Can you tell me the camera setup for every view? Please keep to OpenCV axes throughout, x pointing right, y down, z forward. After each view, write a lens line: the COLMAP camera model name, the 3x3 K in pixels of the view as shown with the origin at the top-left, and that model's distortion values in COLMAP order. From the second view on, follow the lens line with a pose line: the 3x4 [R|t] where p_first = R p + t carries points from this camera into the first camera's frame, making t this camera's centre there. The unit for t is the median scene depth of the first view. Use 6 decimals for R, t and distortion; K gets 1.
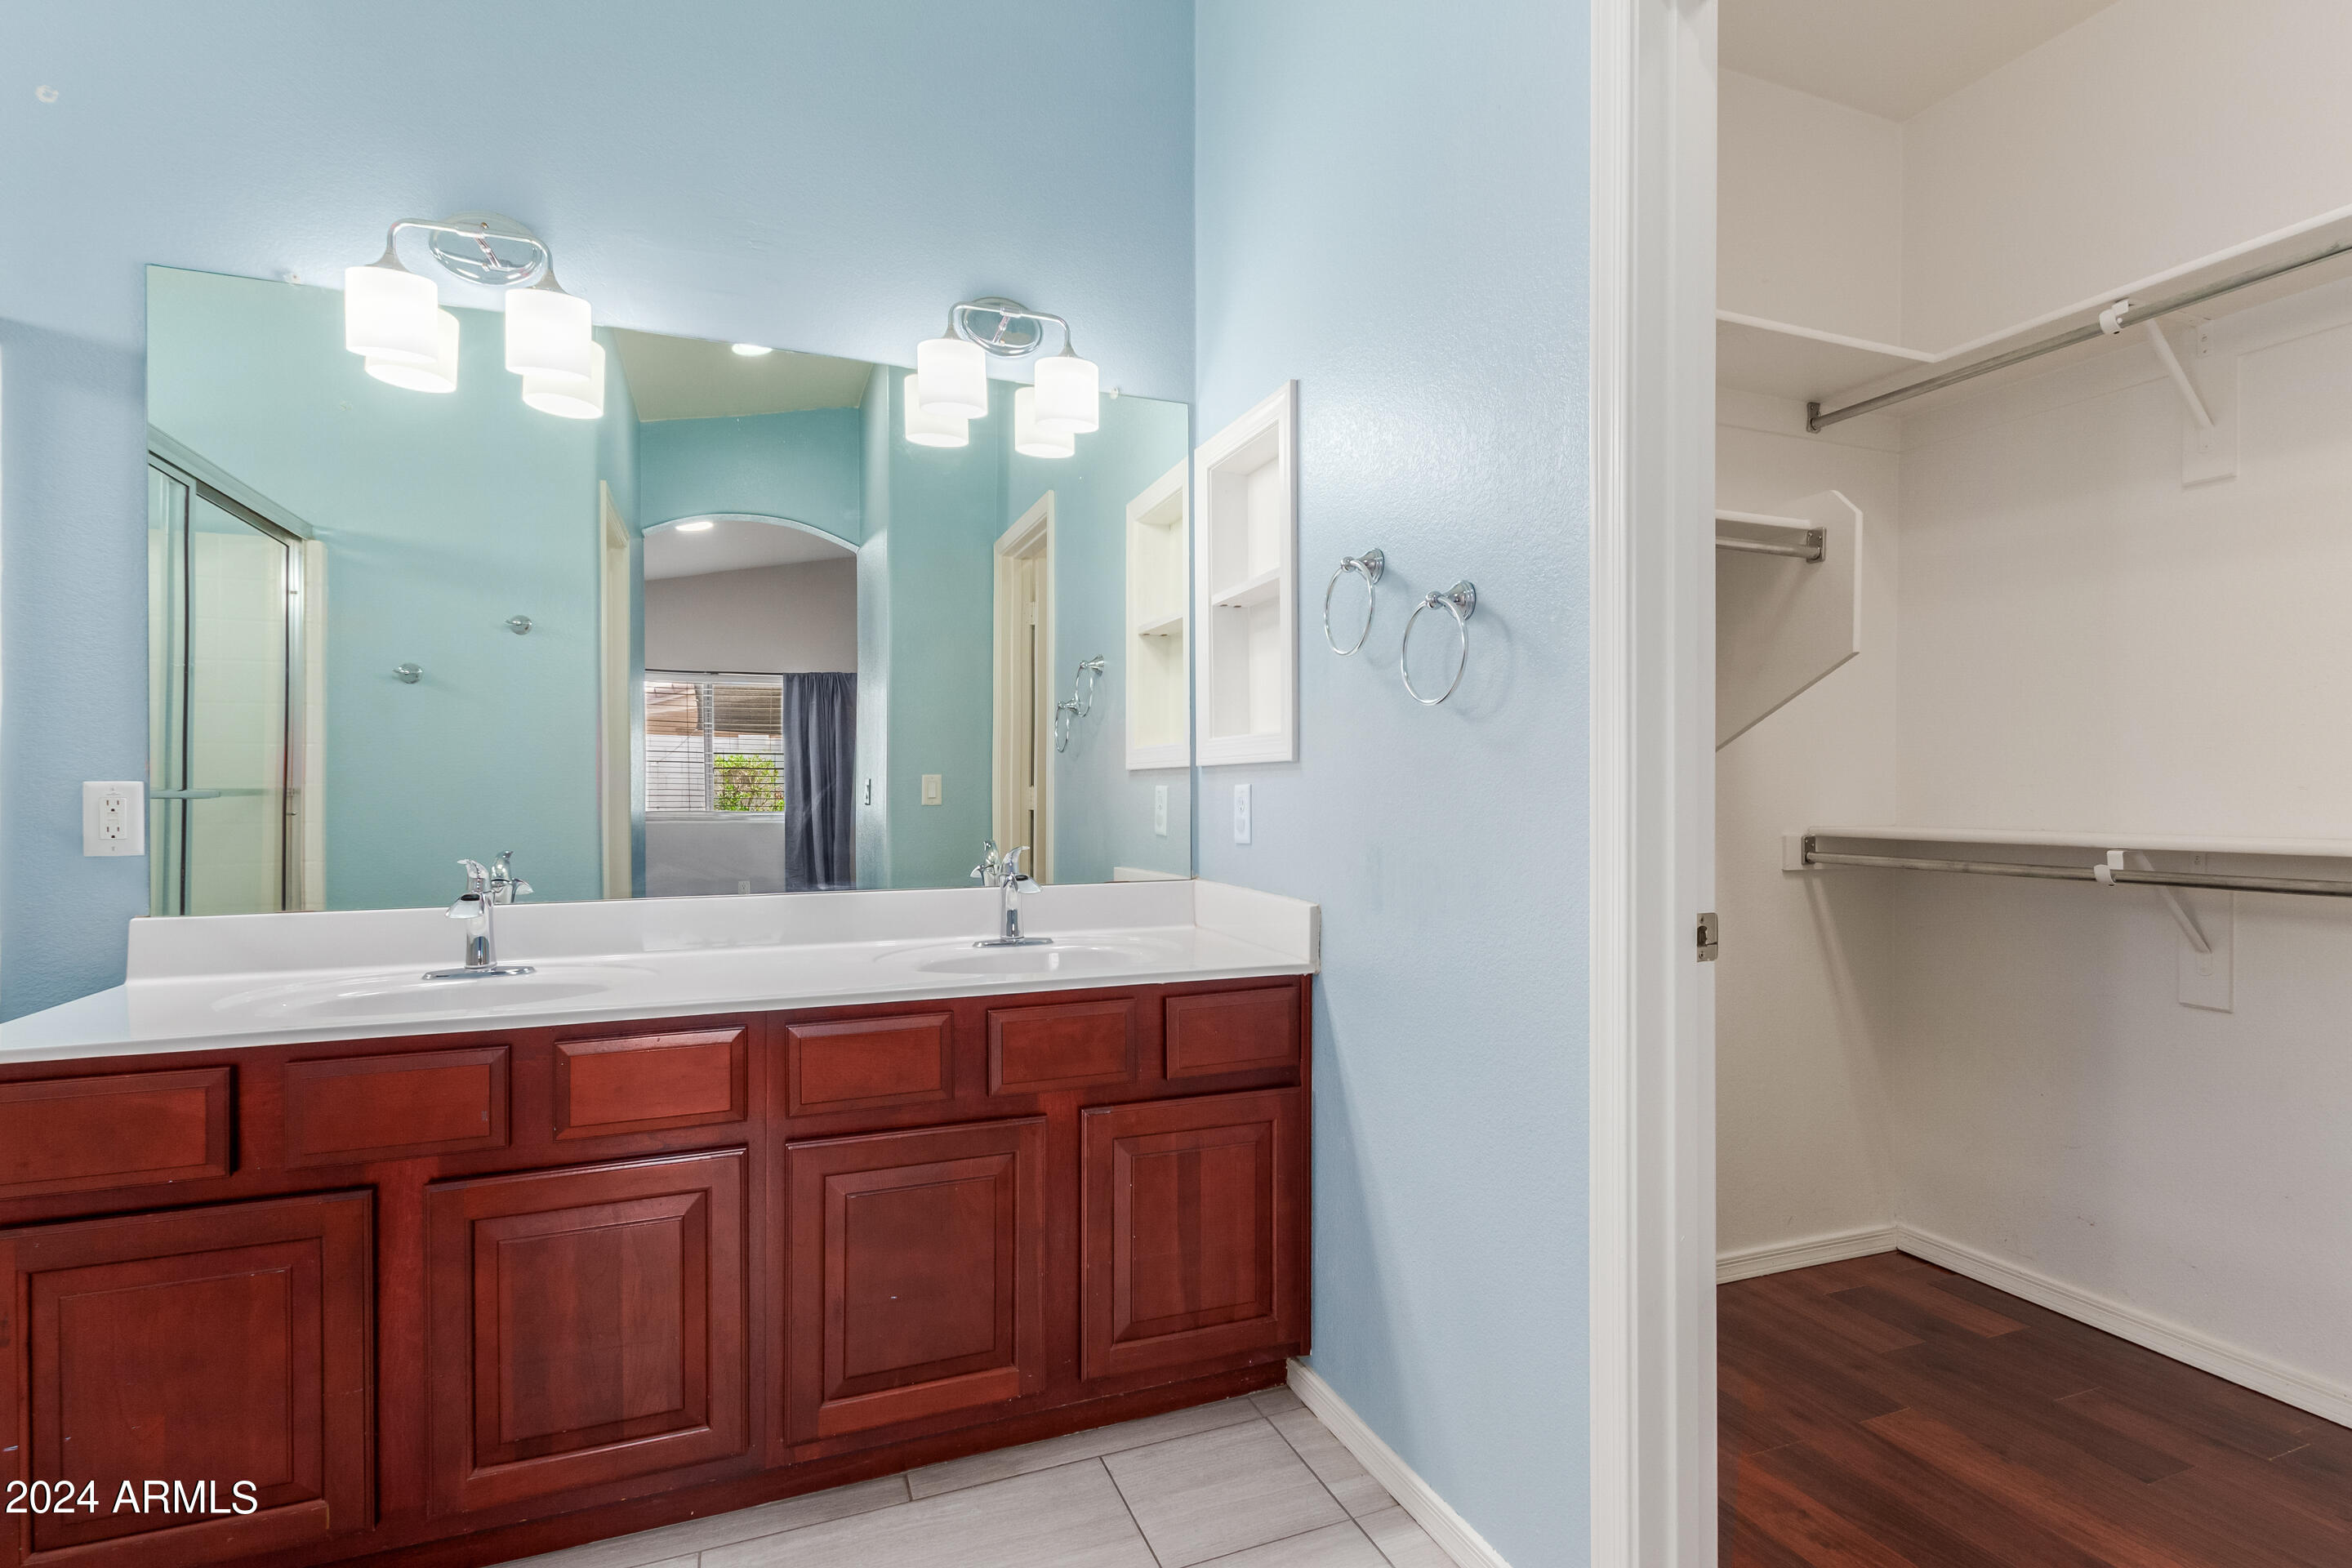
lens RADIAL K [[1111.1, 0, 1183.2], [0, 1111.1, 800.7], [0, 0, 1]] dist [0.000601, -0.001115]
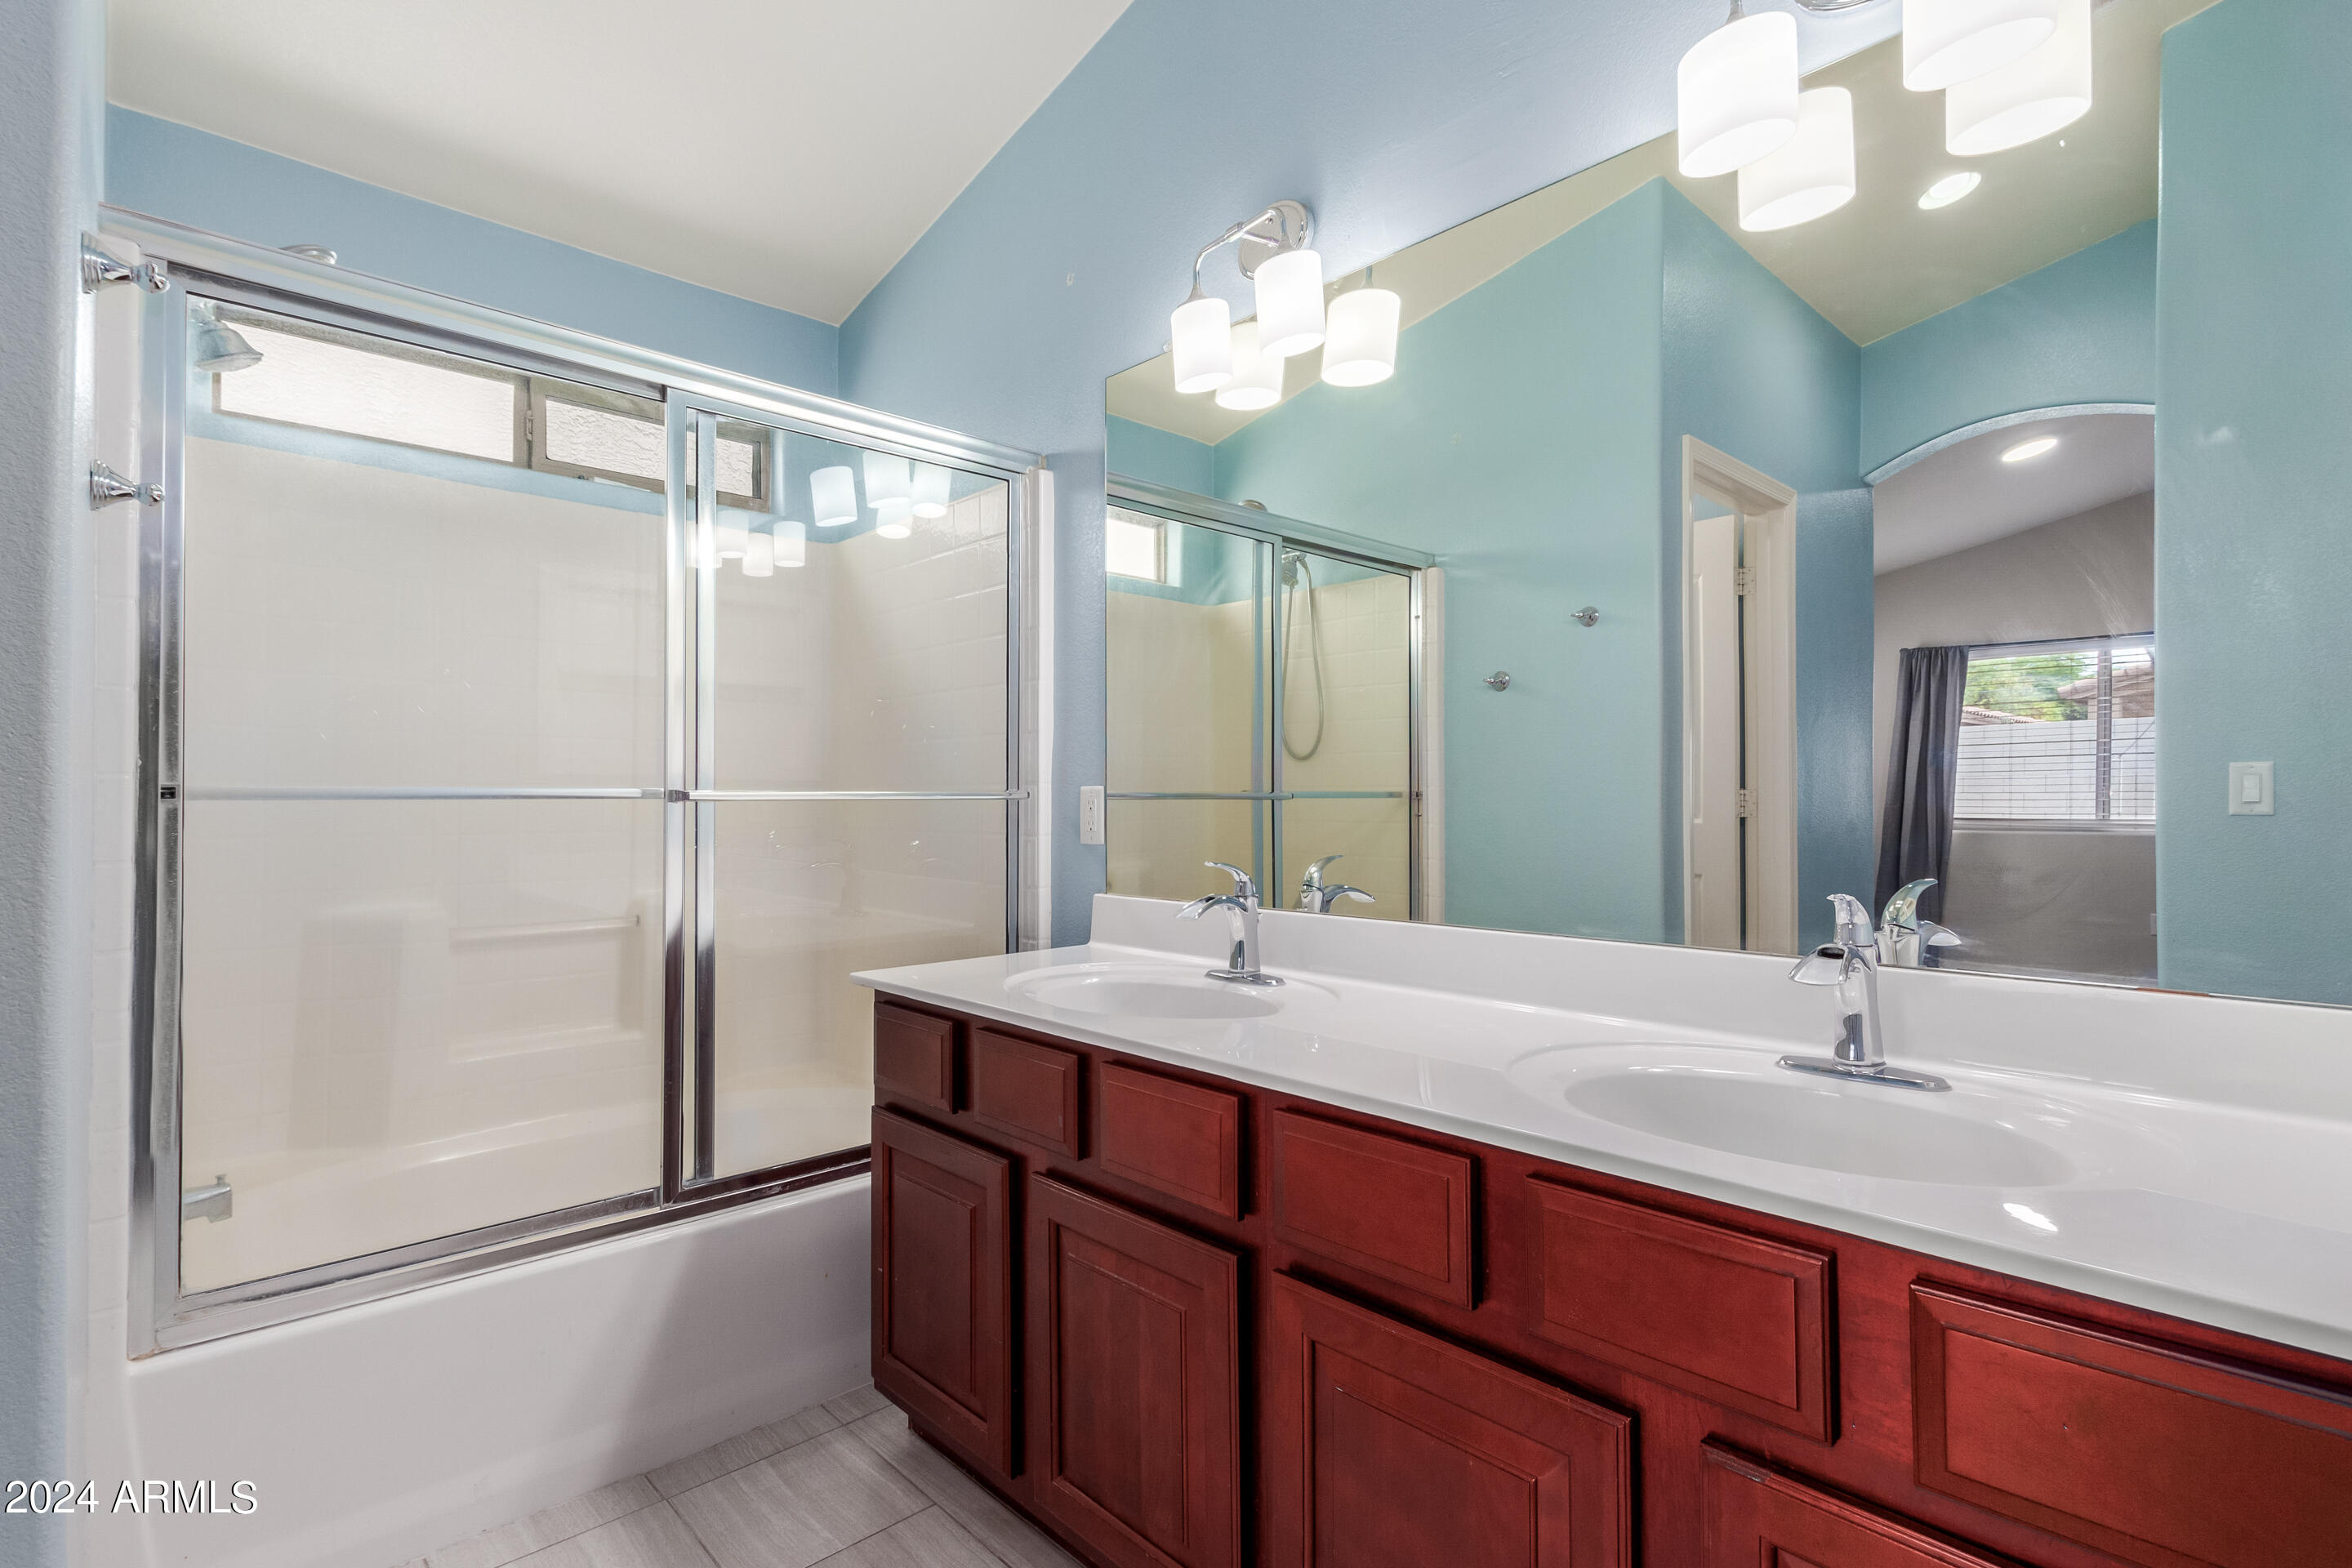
lens RADIAL K [[1111.1, 0, 1183.2], [0, 1111.1, 800.7], [0, 0, 1]] dist [0.000601, -0.001115]
pose [[0.365578, 0.001487, -0.930780, 0.222563], [-0.005081, 0.999987, -0.000398, -0.000104], [0.930767, 0.004875, 0.365581, 0.503879]]
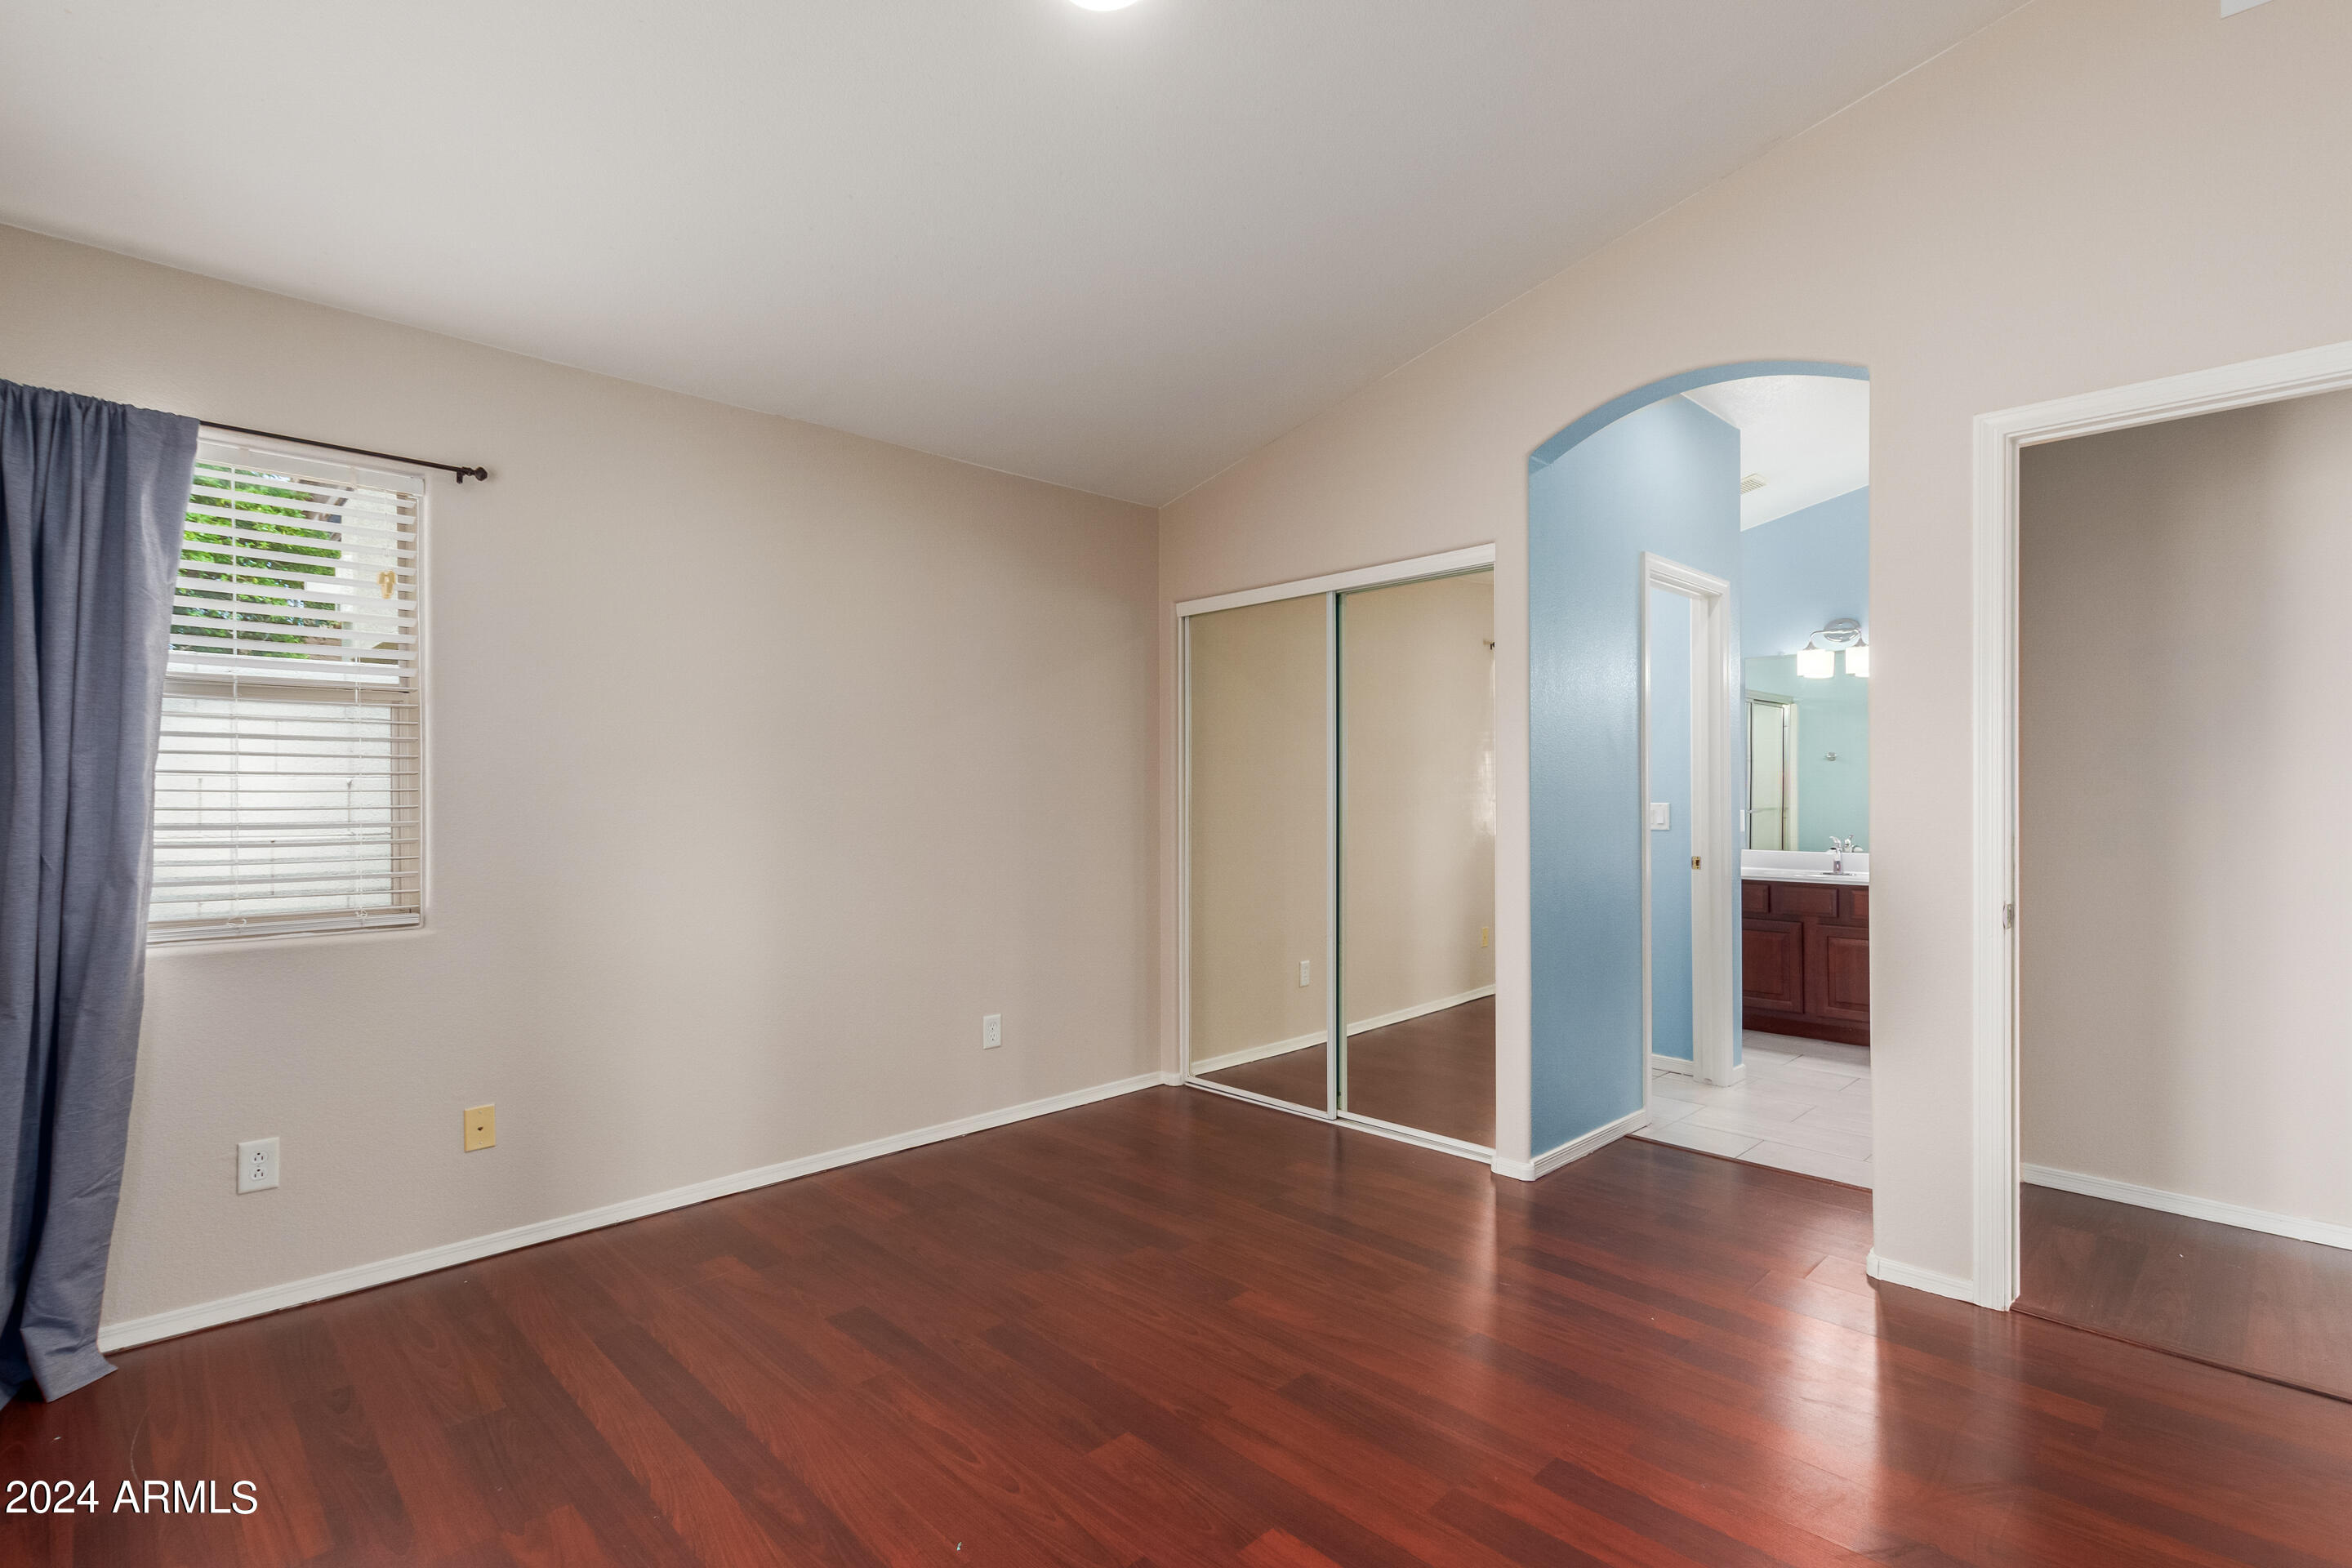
lens RADIAL K [[1111.1, 0, 1183.2], [0, 1111.1, 800.7], [0, 0, 1]] dist [0.000601, -0.001115]
pose [[0.382227, 0.003455, -0.924062, 1.273590], [0.001693, 0.999989, 0.004439, -0.051388], [0.924067, -0.003261, 0.382217, -1.551827]]
